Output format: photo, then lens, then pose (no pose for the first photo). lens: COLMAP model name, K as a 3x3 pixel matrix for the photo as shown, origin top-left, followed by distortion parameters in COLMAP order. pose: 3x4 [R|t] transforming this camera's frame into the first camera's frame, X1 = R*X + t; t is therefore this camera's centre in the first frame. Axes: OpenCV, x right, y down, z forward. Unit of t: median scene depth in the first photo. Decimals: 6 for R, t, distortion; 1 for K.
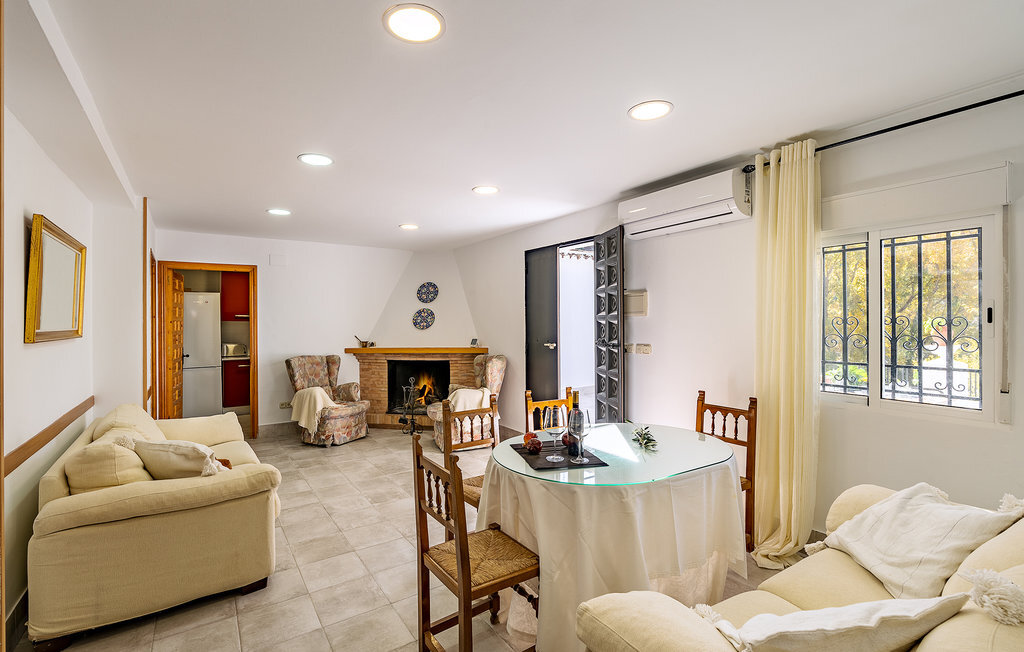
lens RADIAL K [[476.2, 0, 512.0], [0, 476.2, 326.0], [0, 0, 1]] dist [0.000526, -0.000184]
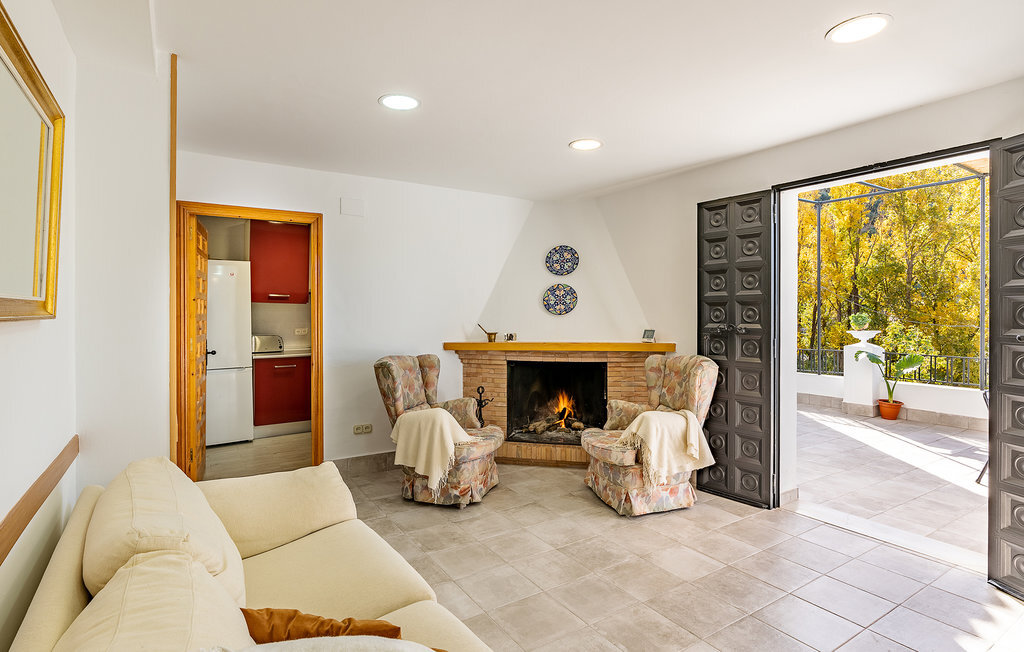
lens RADIAL K [[521.2, 0, 512.9], [0, 521.2, 322.1], [0, 0, 1]] dist [-0.002718, 0.000300]
pose [[0.999893, 0.005927, -0.013359, -0.255429], [-0.005770, 0.999914, 0.011758, 0.009314], [0.013428, -0.011680, 0.999842, 0.282842]]
